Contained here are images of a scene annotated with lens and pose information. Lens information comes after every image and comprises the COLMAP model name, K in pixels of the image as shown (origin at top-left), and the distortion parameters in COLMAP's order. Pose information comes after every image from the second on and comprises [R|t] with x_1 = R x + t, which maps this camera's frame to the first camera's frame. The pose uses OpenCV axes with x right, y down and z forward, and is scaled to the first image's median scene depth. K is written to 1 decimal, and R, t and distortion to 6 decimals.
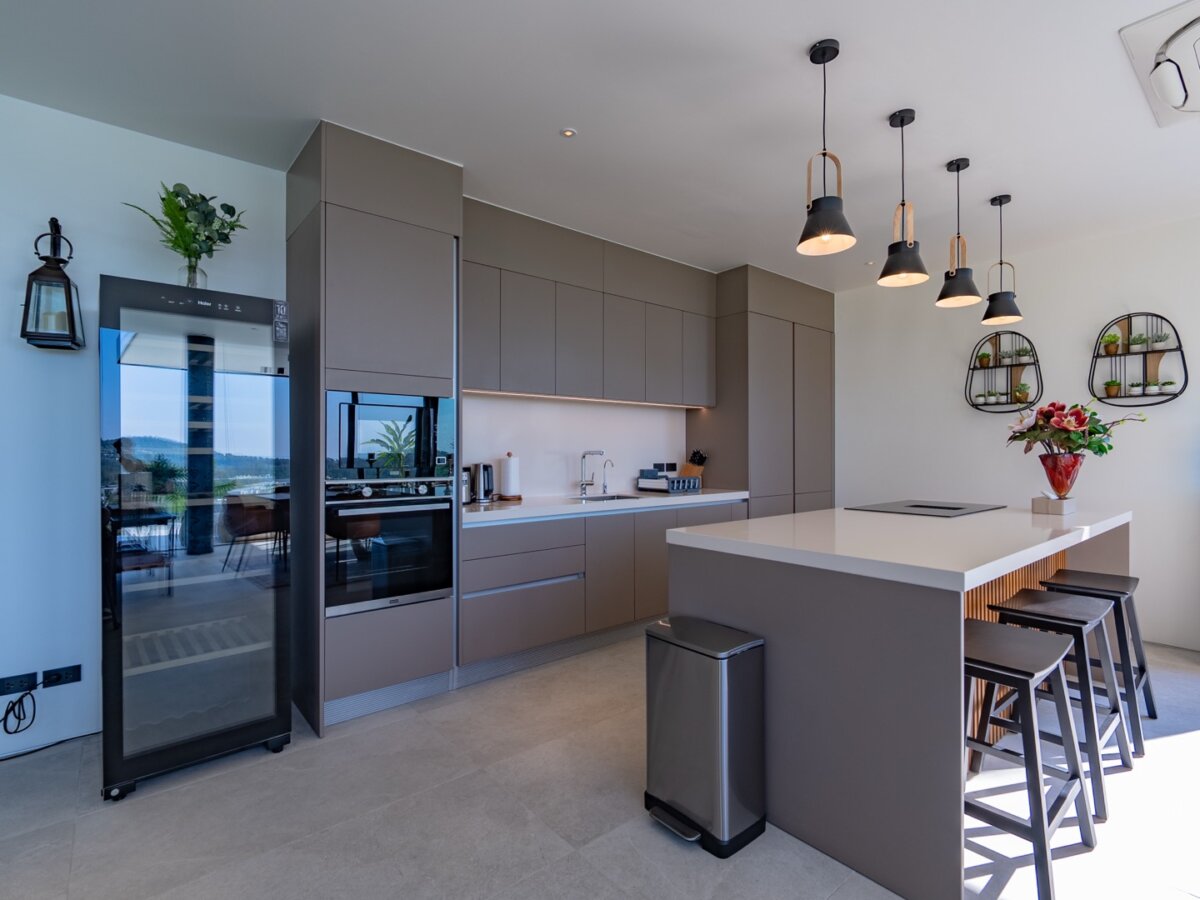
lens RADIAL K [[591.4, 0, 600.0], [0, 591.4, 450.0], [0, 0, 1]] dist [0.001389, 0.000518]
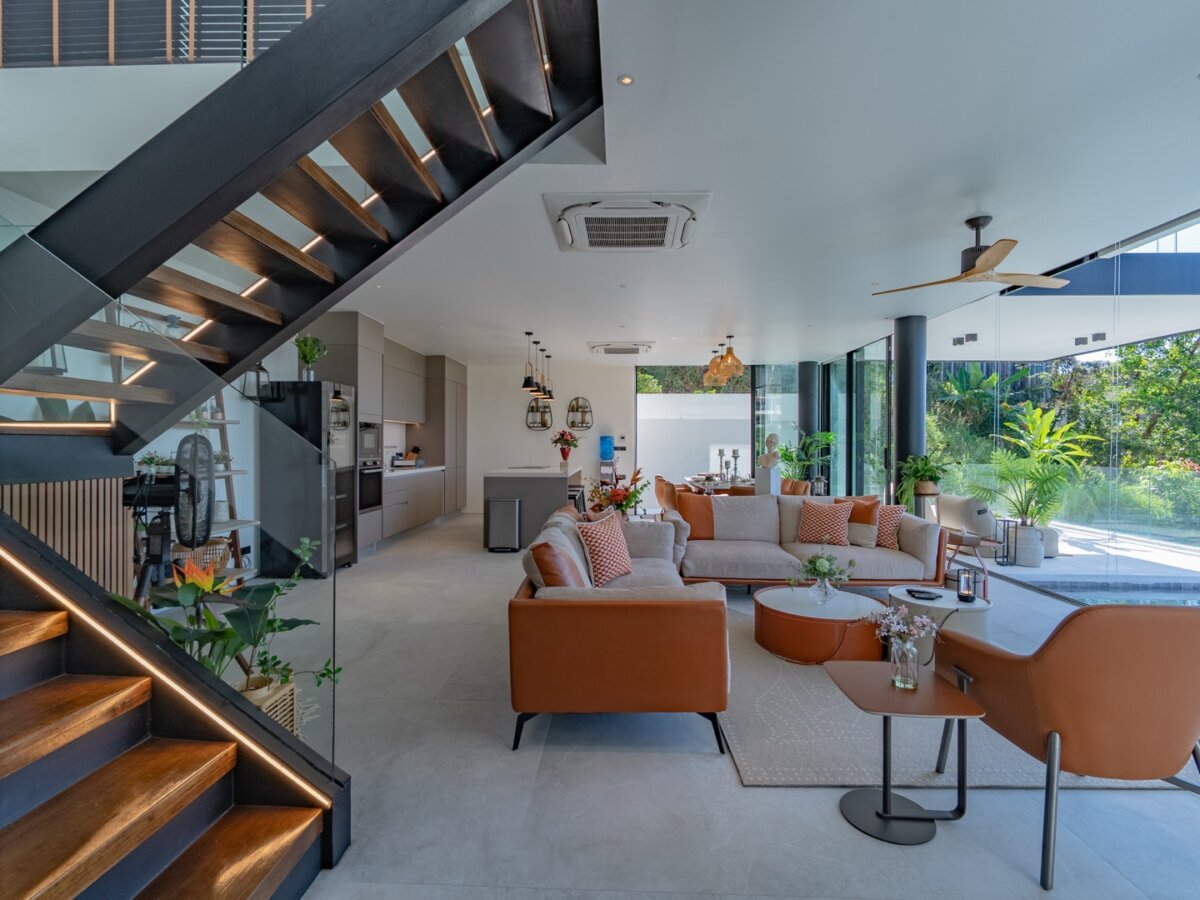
lens RADIAL K [[581.6, 0, 600.9], [0, 581.6, 444.5], [0, 0, 1]] dist [-0.000975, -0.000498]
pose [[0.658844, 0.001899, 0.752277, -0.970663], [-0.005336, 0.999983, 0.002149, -0.011902], [-0.752260, -0.005430, 0.658844, -0.785390]]
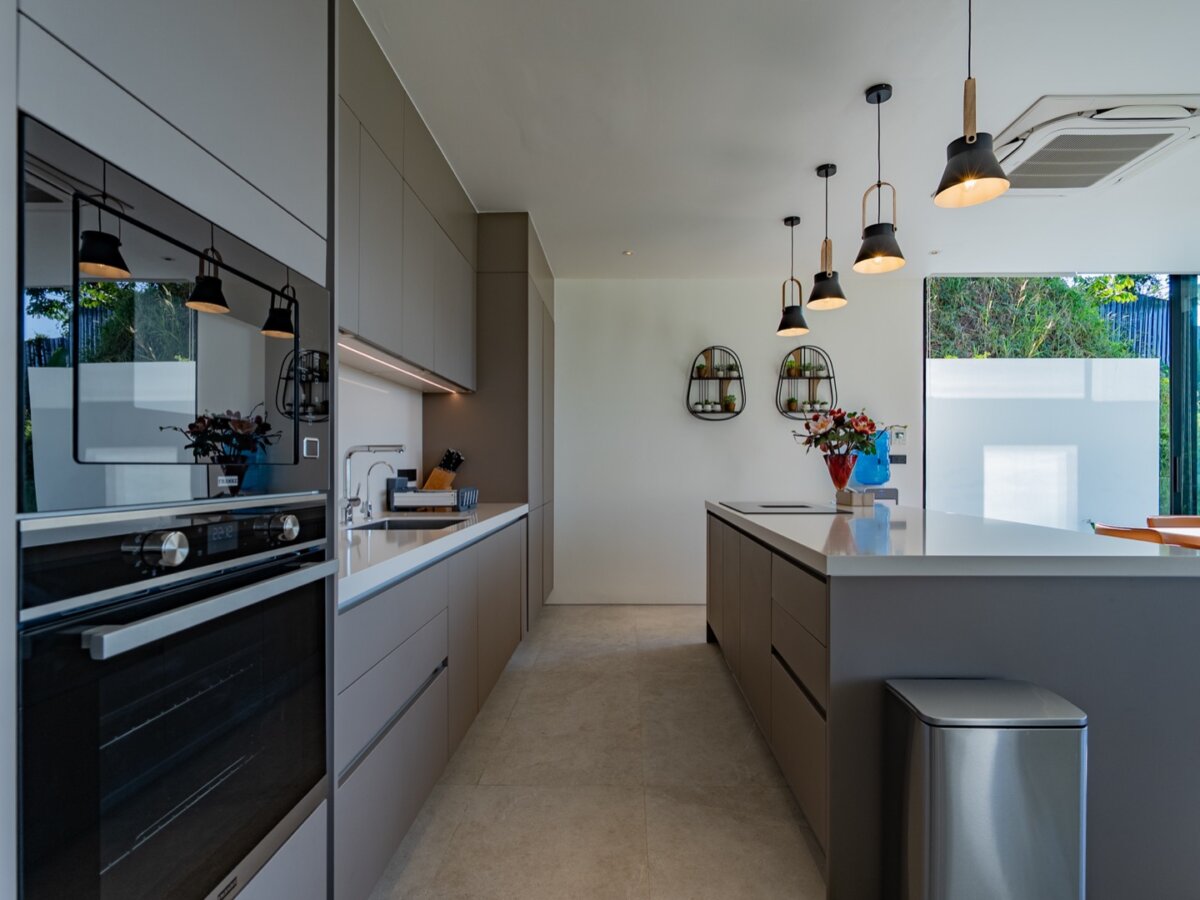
lens RADIAL K [[605.3, 0, 617.0], [0, 605.3, 463.8], [0, 0, 1]] dist [0.000497, 0.000010]
pose [[0.641017, 0.001786, 0.767525, -0.303419], [-0.000685, 0.999998, -0.001756, 0.020145], [-0.767526, 0.000600, 0.641017, 0.424623]]
